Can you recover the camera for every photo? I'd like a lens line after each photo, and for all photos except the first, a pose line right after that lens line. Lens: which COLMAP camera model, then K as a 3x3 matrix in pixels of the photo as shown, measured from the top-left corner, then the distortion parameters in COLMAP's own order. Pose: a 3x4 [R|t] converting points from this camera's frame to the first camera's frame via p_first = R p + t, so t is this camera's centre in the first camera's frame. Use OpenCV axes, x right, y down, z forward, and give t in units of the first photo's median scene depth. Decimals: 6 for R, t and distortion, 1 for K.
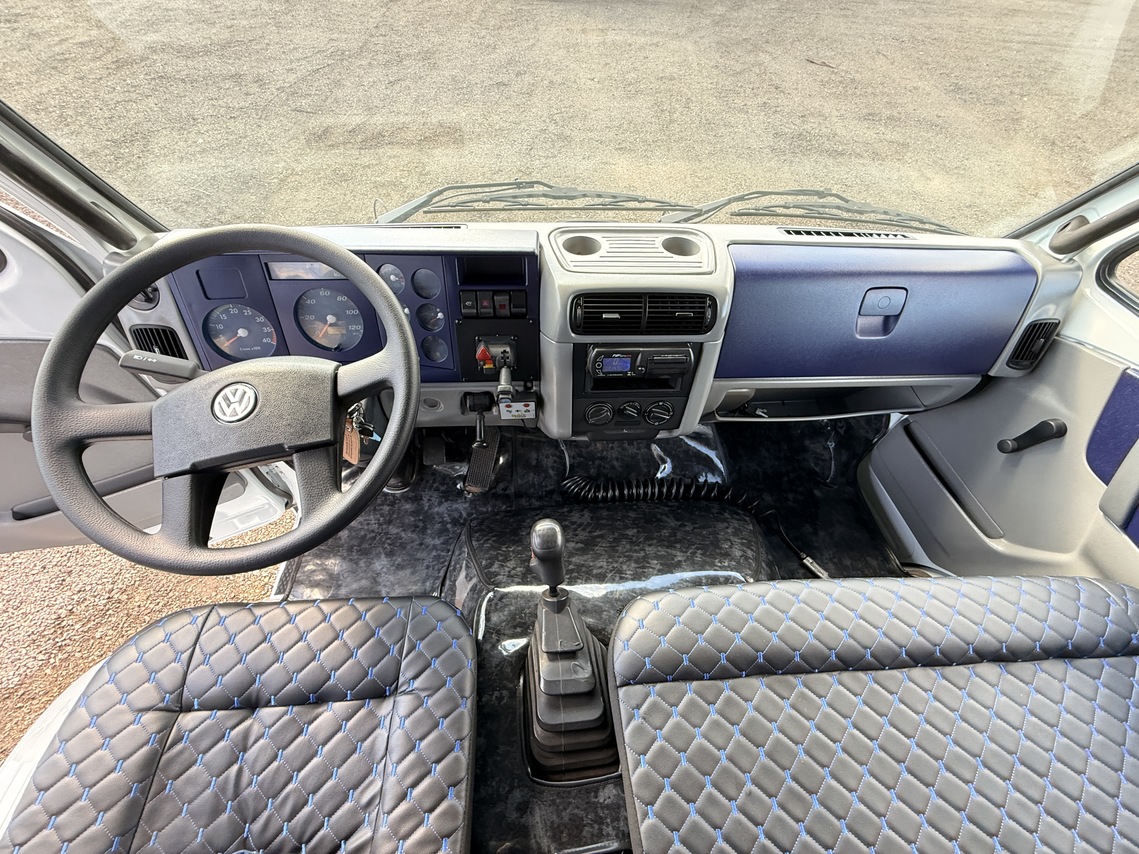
lens RADIAL K [[460.5, 0, 569.5], [0, 460.5, 427.0], [0, 0, 1]] dist [0.001932, 0.000023]
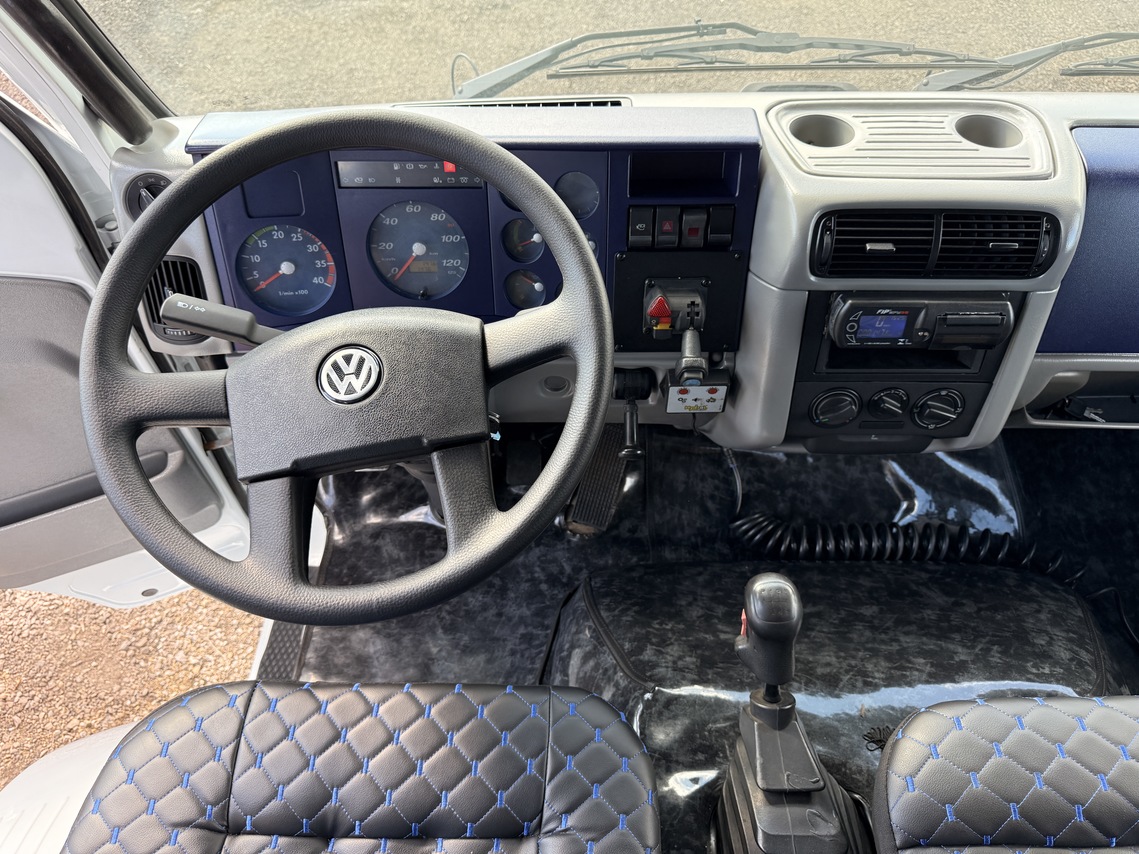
lens RADIAL K [[825.8, 0, 568.0], [0, 825.8, 424.1], [0, 0, 1]] dist [0.060172, -0.098806]
pose [[0.994980, 0.028013, -0.096070, -0.184377], [-0.029293, 0.999500, -0.011938, 0.016782], [0.095687, 0.014693, 0.995303, -0.120443]]
